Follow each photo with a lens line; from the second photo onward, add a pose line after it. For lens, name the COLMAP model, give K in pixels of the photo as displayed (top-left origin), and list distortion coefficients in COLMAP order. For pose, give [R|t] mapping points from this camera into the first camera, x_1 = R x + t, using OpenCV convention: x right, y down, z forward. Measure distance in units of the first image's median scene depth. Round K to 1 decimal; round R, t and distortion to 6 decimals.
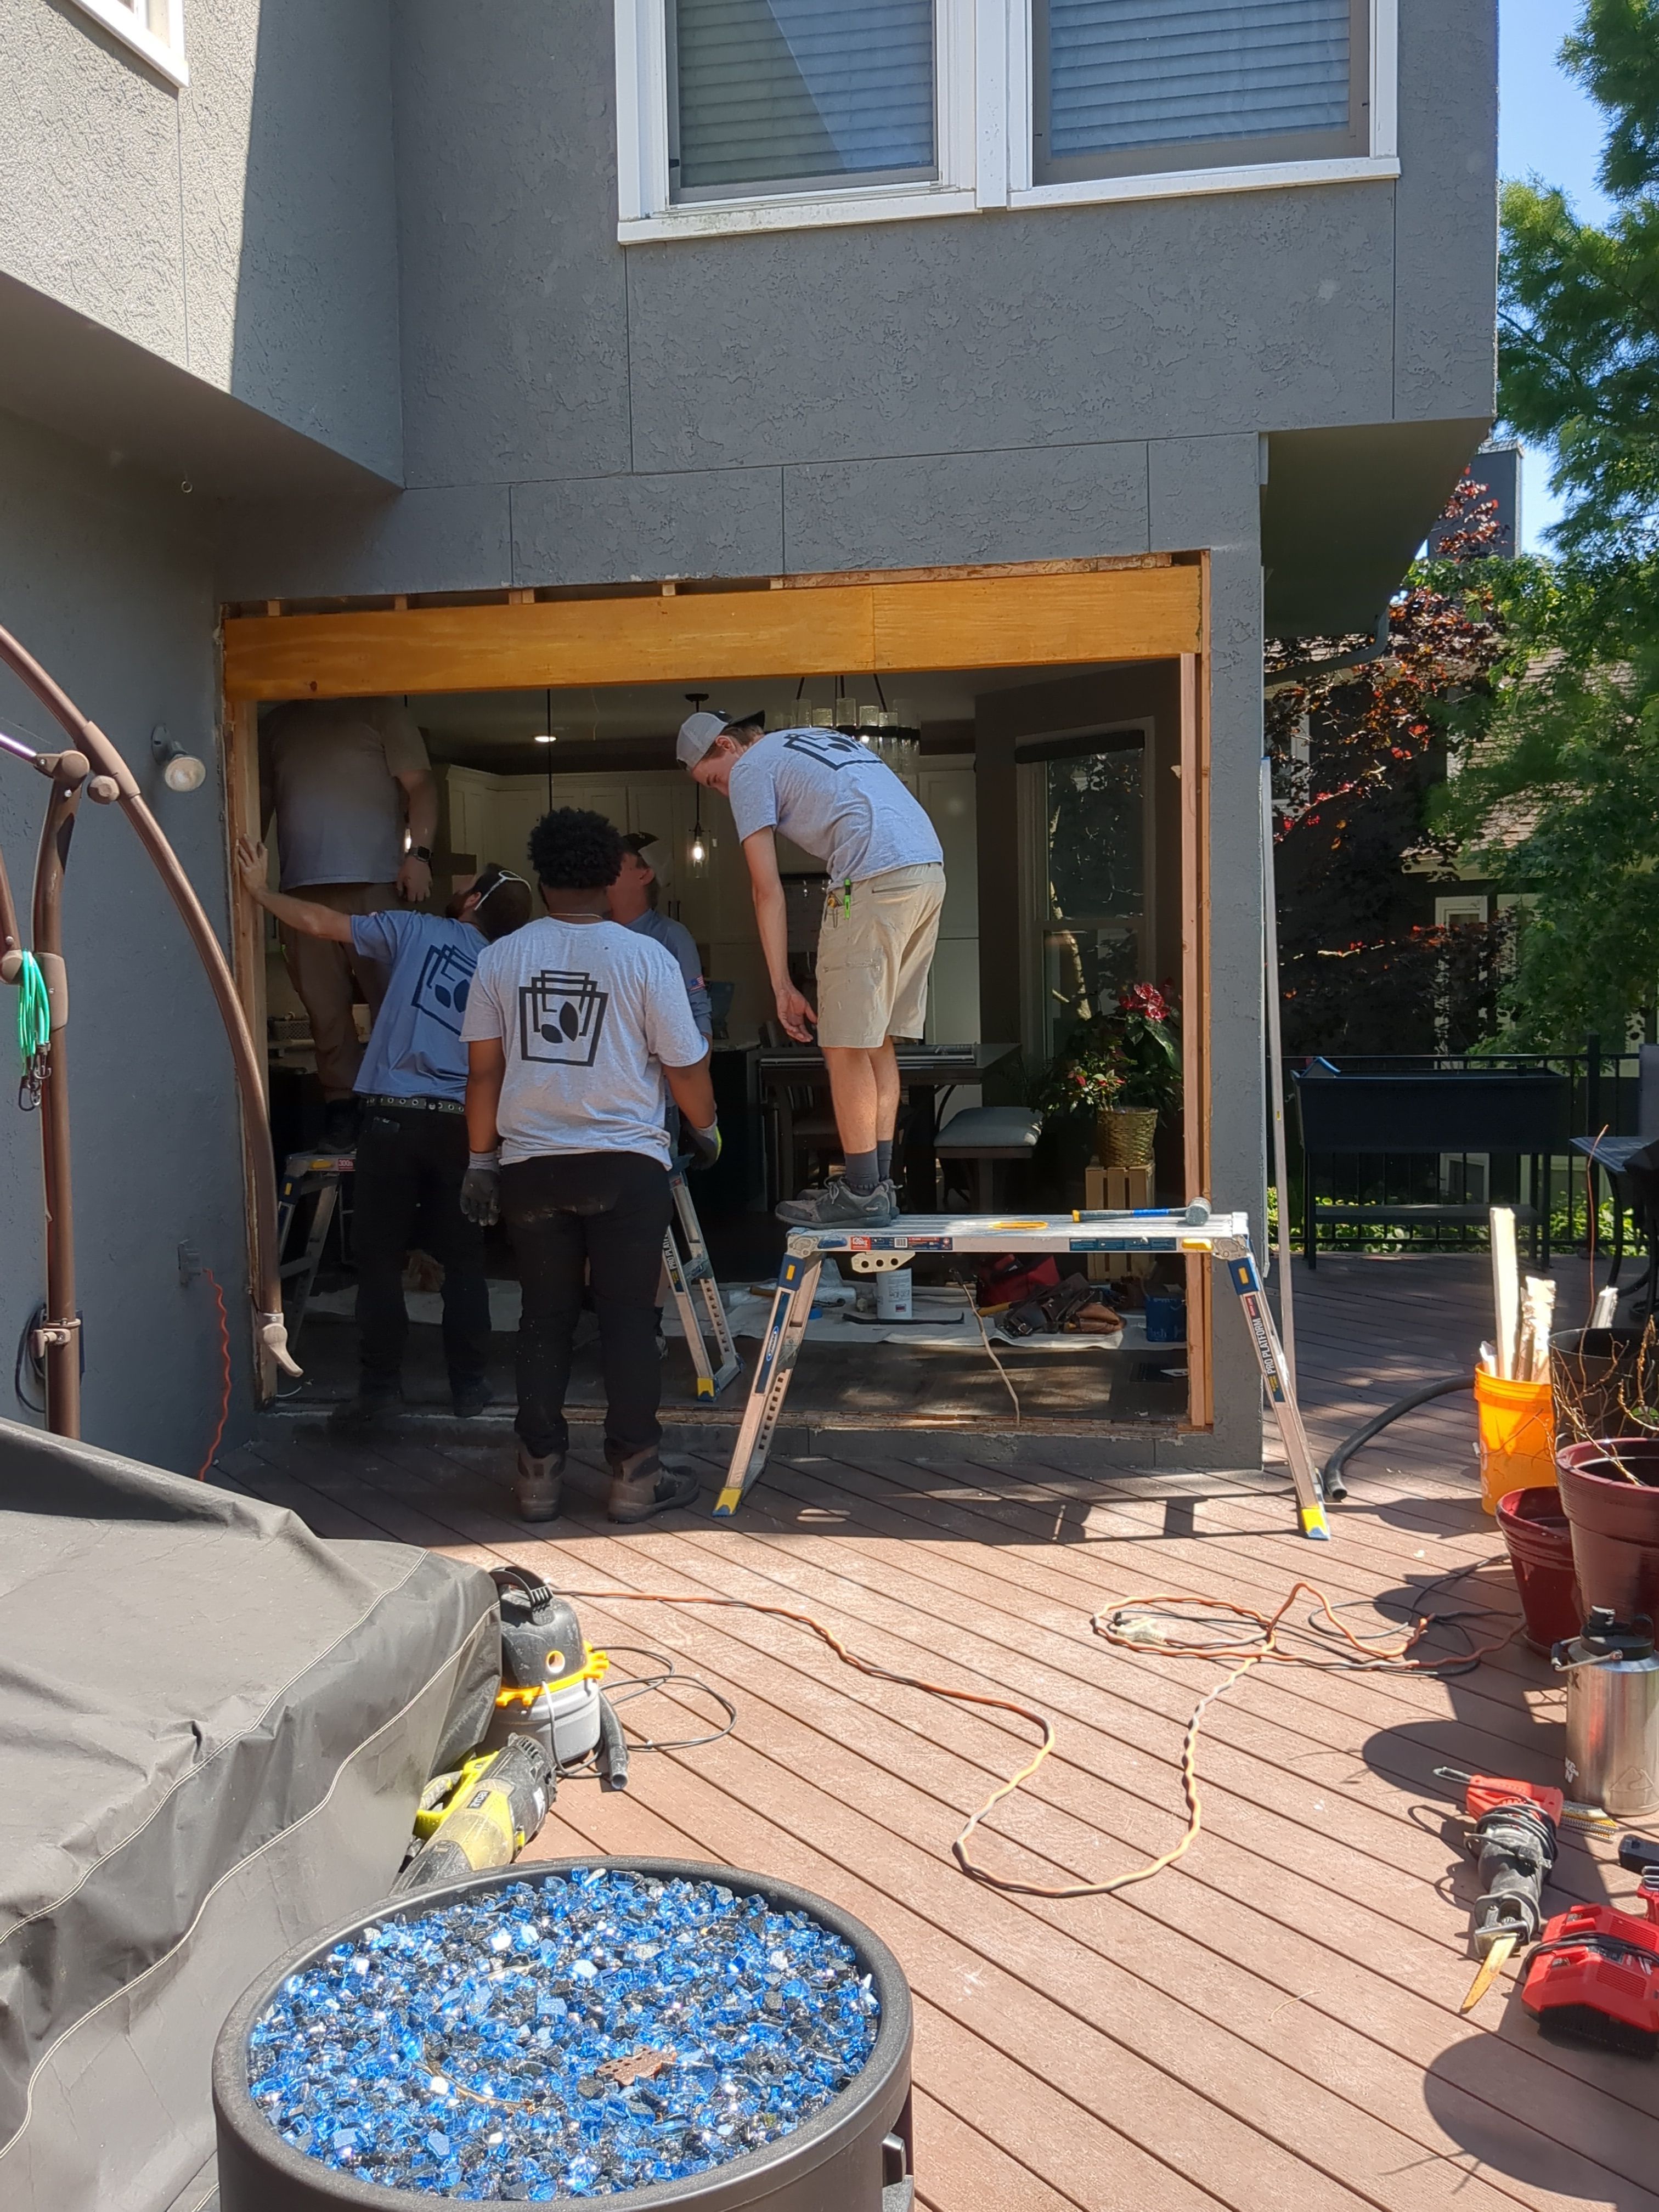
lens RADIAL K [[1708.4, 0, 829.5], [0, 1708.4, 1106.0], [0, 0, 1]] dist [0.022946, -0.003243]
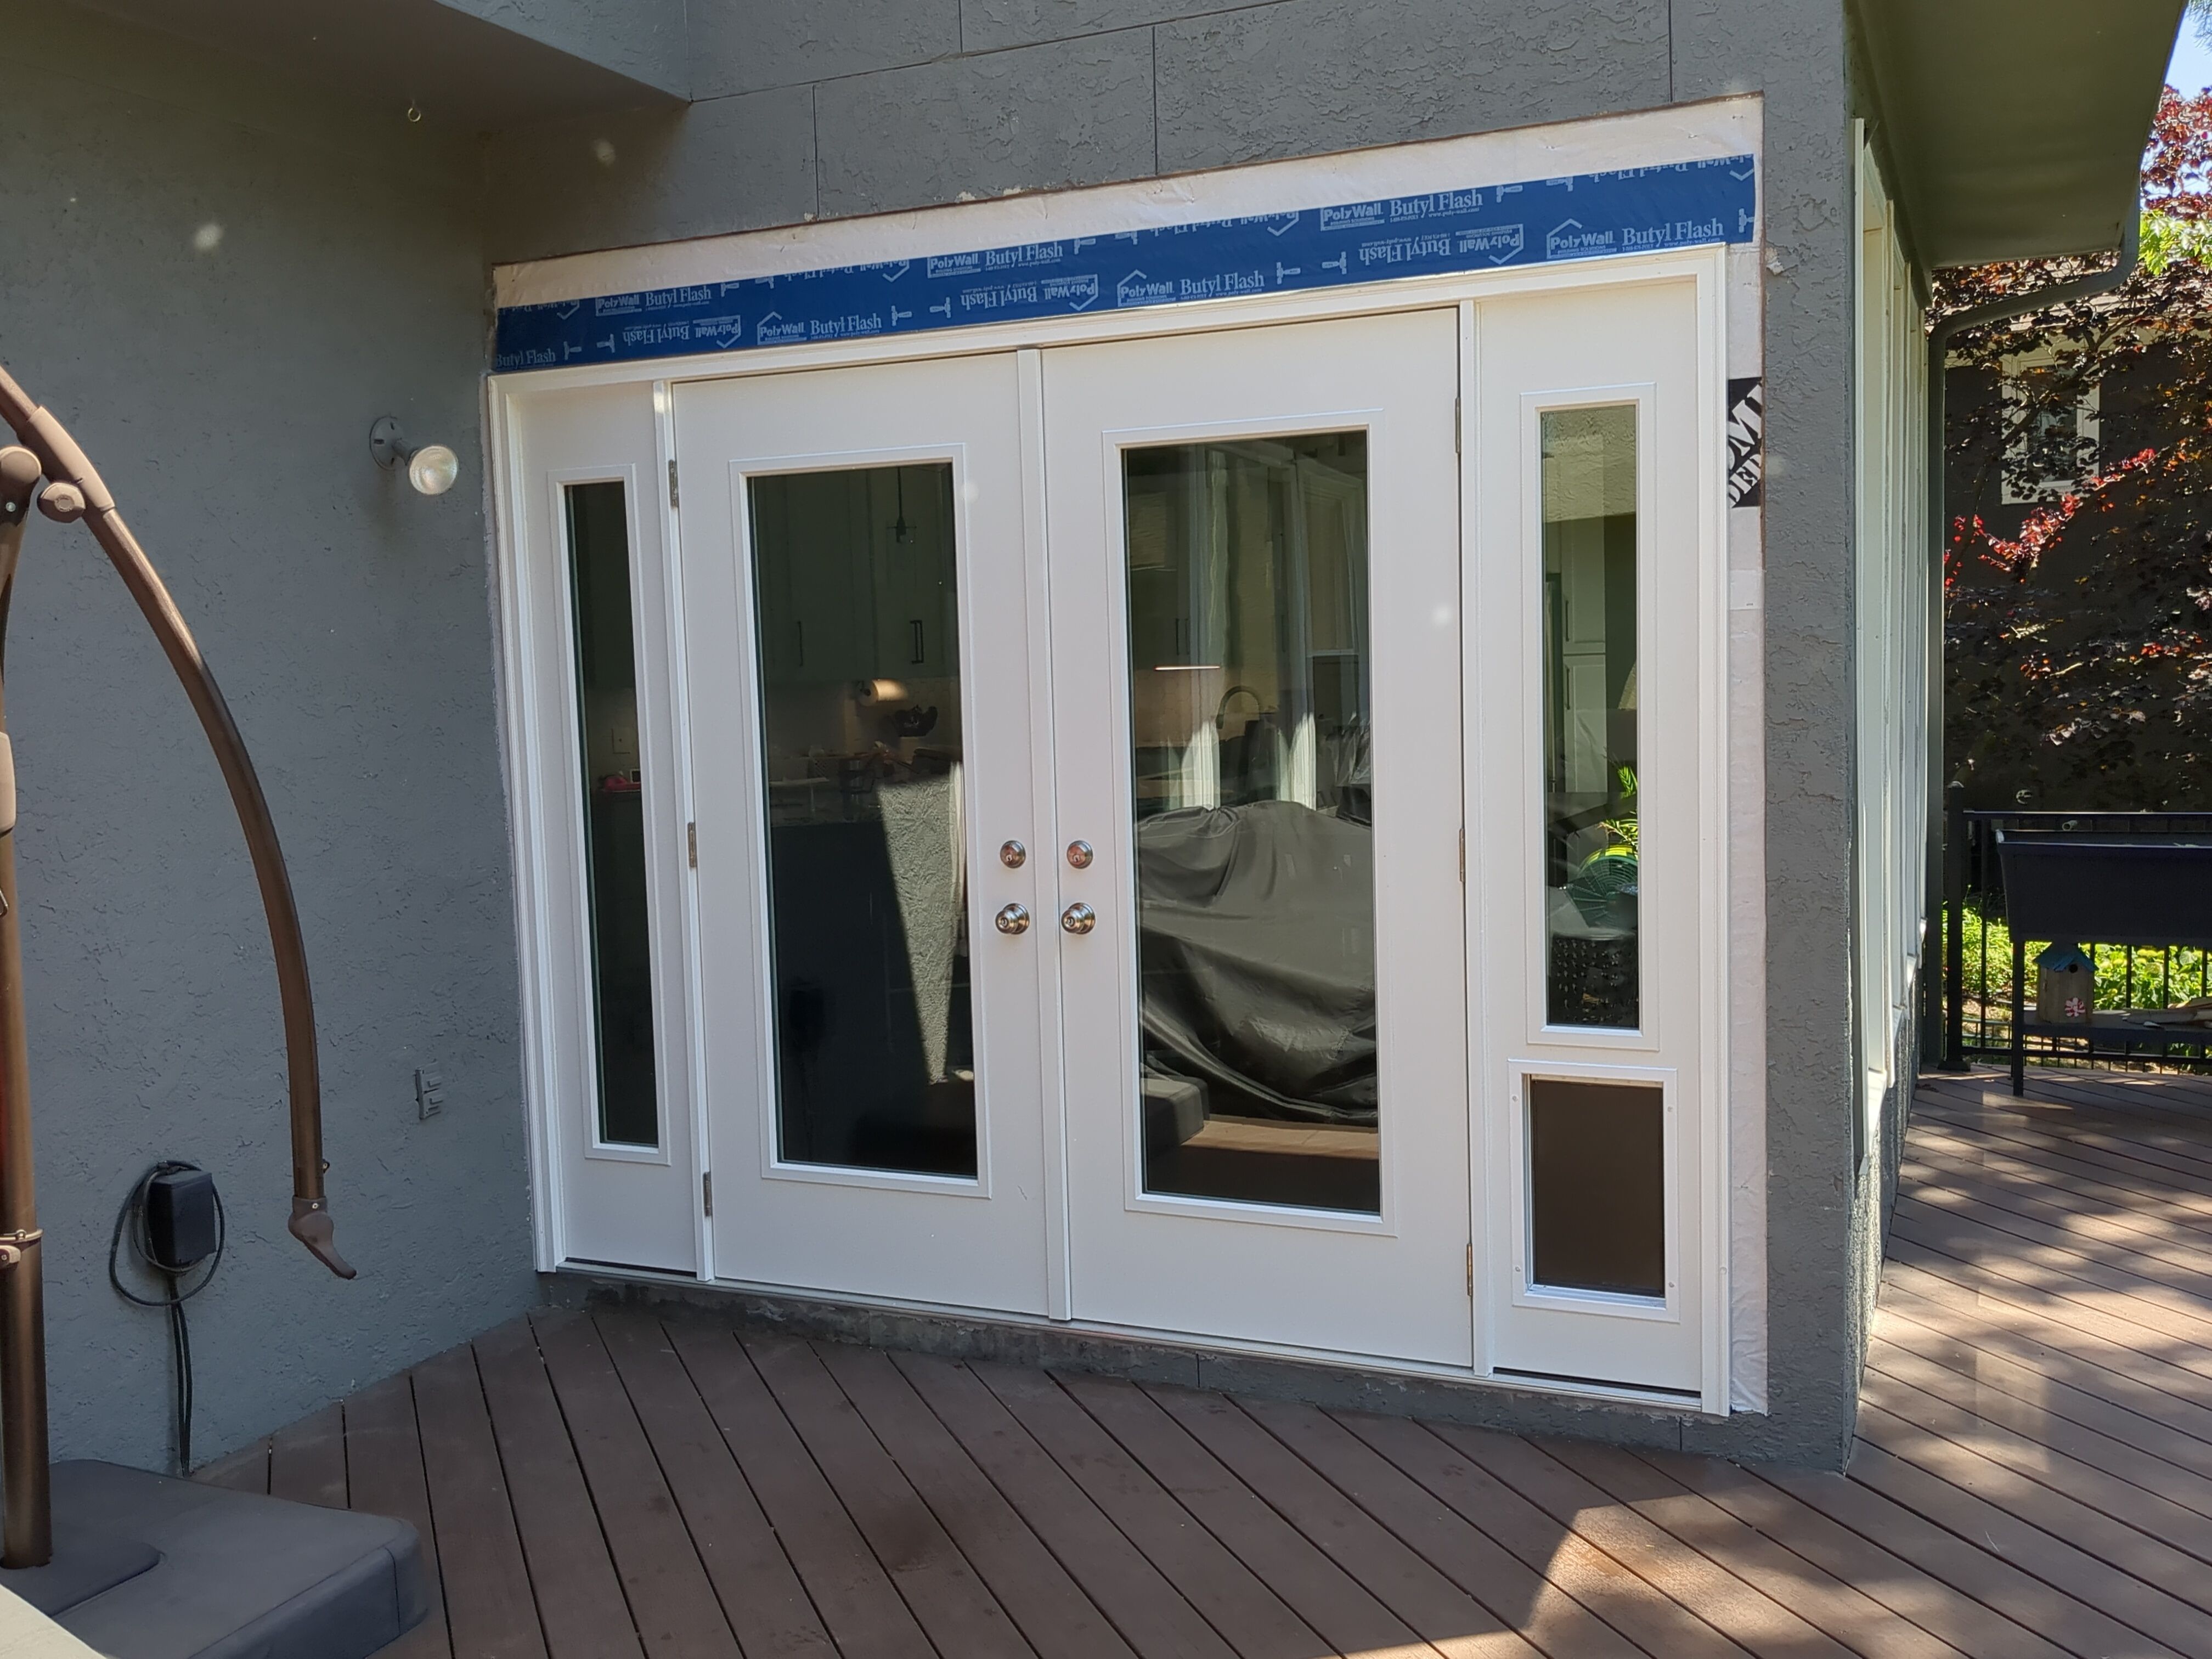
lens RADIAL K [[1783.4, 0, 1139.1], [0, 1783.4, 828.2], [0, 0, 1]] dist [0.034436, -0.051893]
pose [[0.977142, 0.011776, -0.212263, 0.132379], [-0.010063, 0.999908, 0.009149, -0.042580], [0.212351, -0.006803, 0.977170, 0.261797]]
